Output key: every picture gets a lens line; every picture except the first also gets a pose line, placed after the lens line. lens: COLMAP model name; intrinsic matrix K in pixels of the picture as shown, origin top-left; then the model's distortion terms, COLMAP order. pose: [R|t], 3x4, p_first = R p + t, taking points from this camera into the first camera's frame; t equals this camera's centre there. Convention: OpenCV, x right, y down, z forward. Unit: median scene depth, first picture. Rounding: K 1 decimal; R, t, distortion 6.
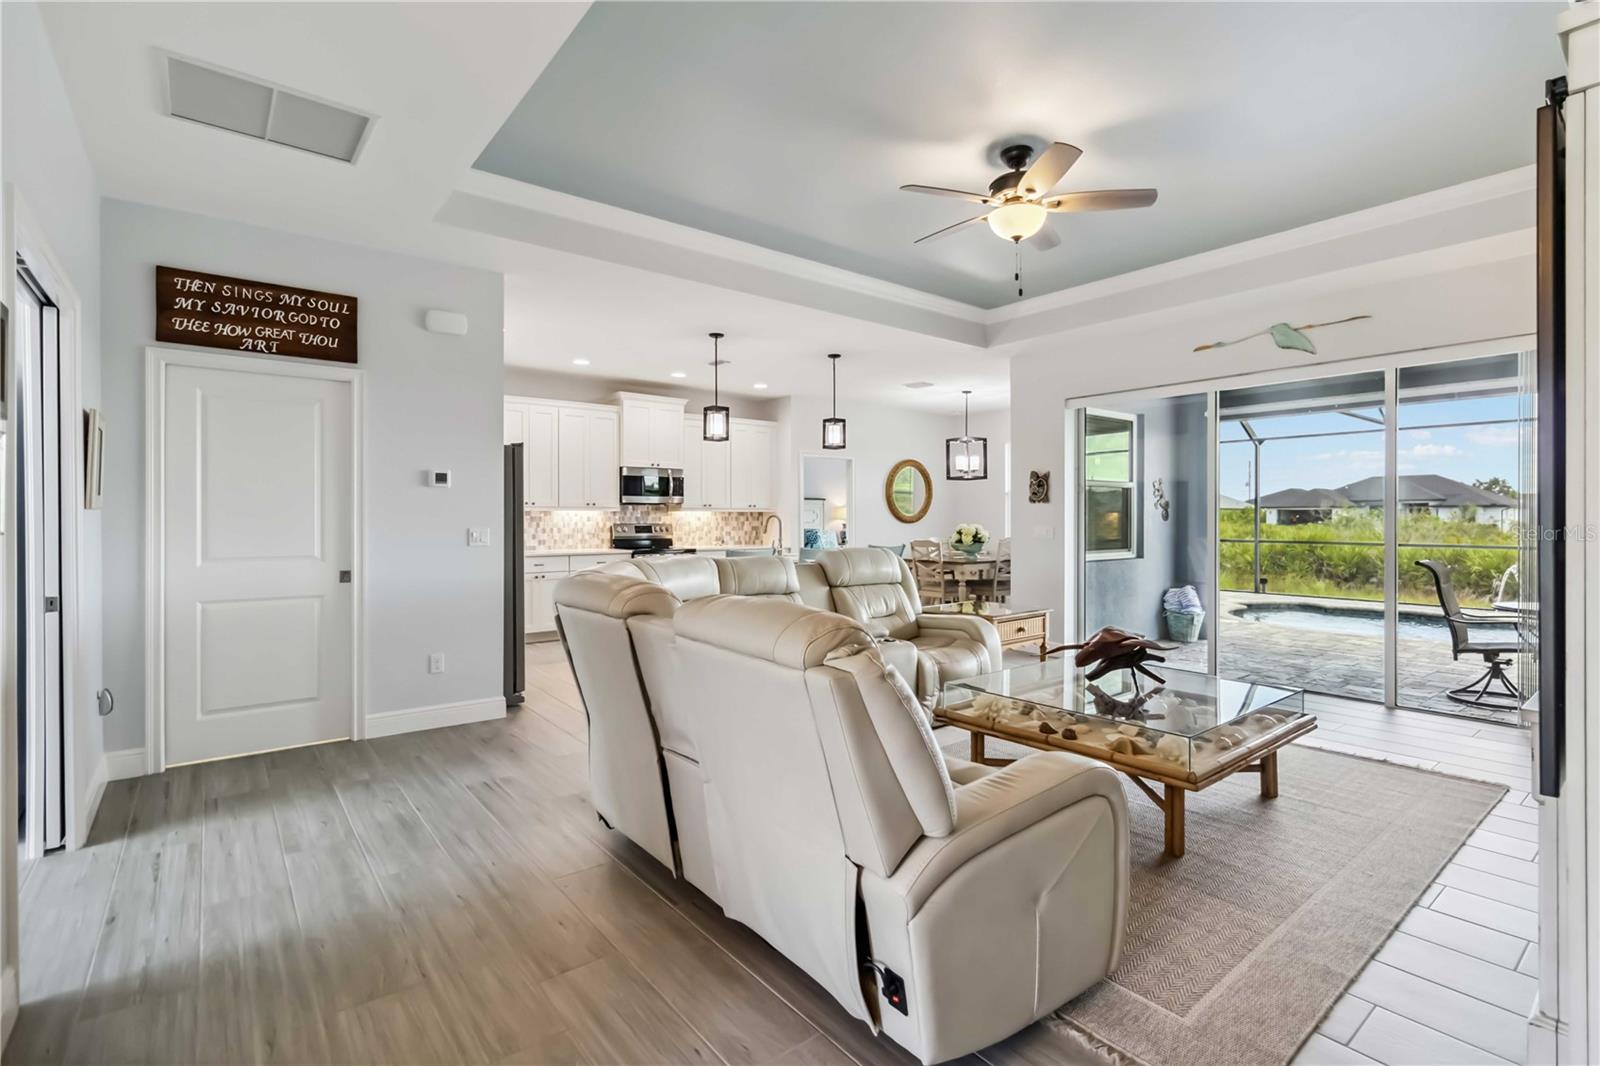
lens RADIAL K [[747.2, 0, 830.9], [0, 747.2, 518.6], [0, 0, 1]] dist [0.011322, -0.000131]
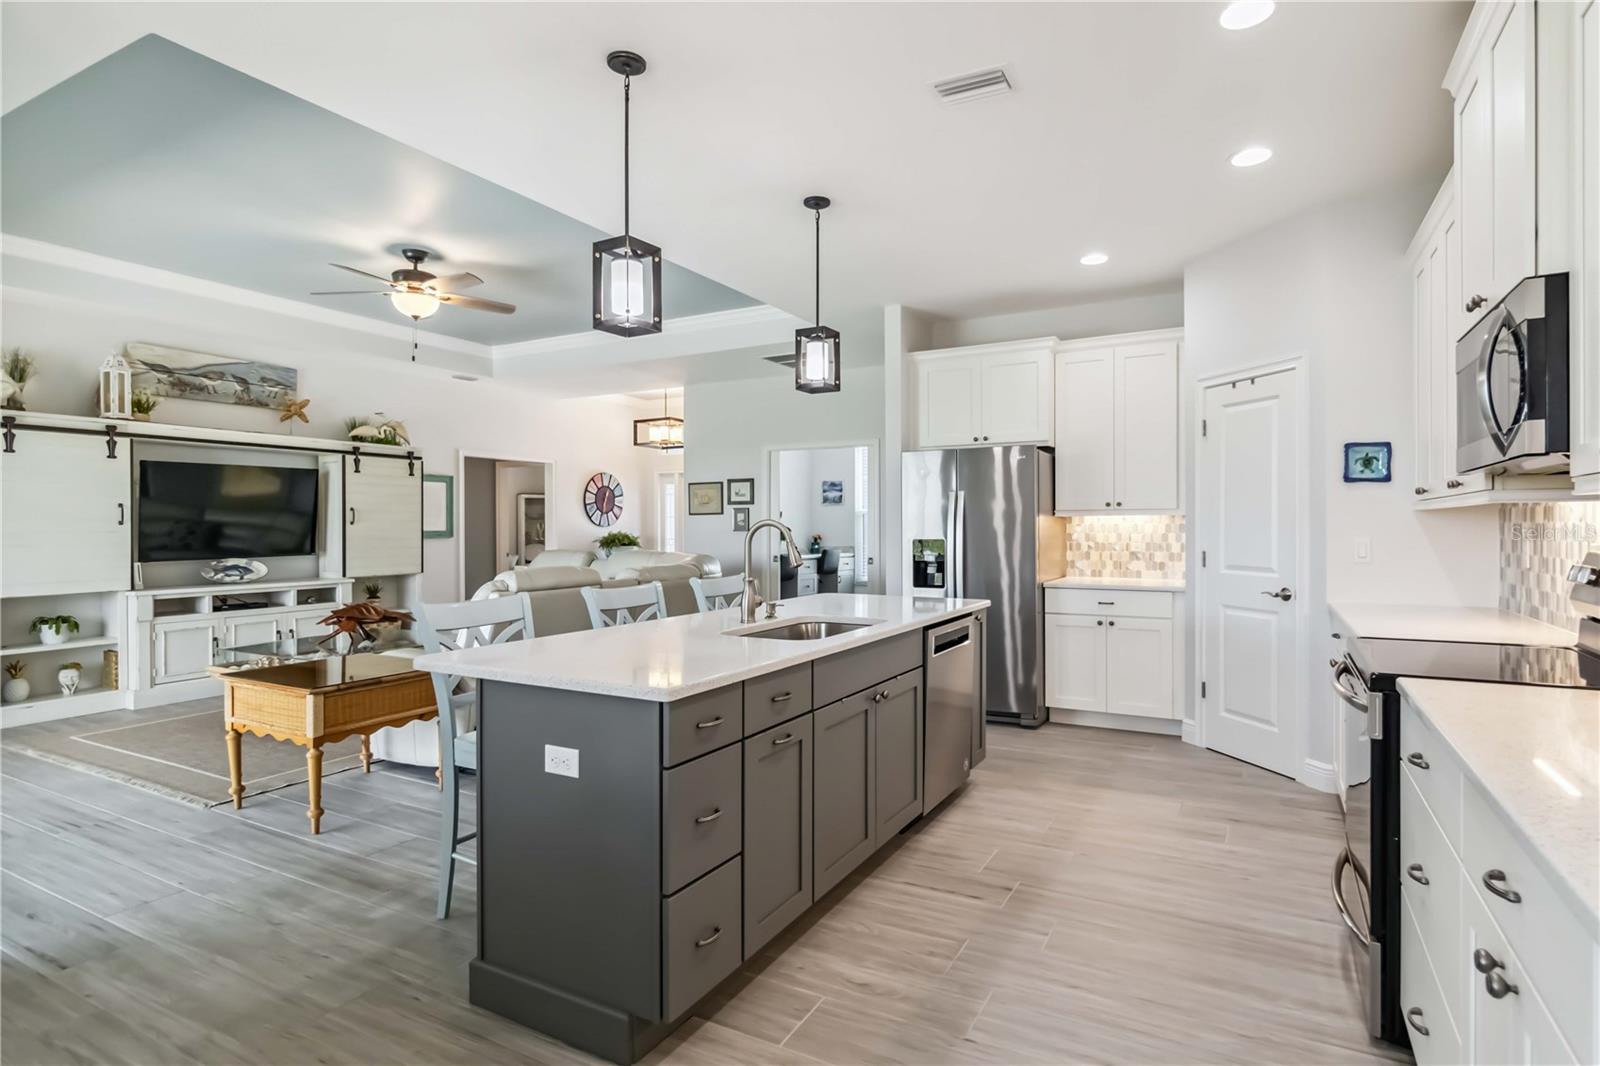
lens RADIAL K [[816.1, 0, 830.5], [0, 816.1, 527.5], [0, 0, 1]] dist [0.001096, 0.000284]
pose [[-0.926869, 0.002604, -0.375376, 0.051403], [0.001867, 0.999996, 0.002329, -0.002130], [0.375380, 0.001458, -0.926870, 1.146389]]
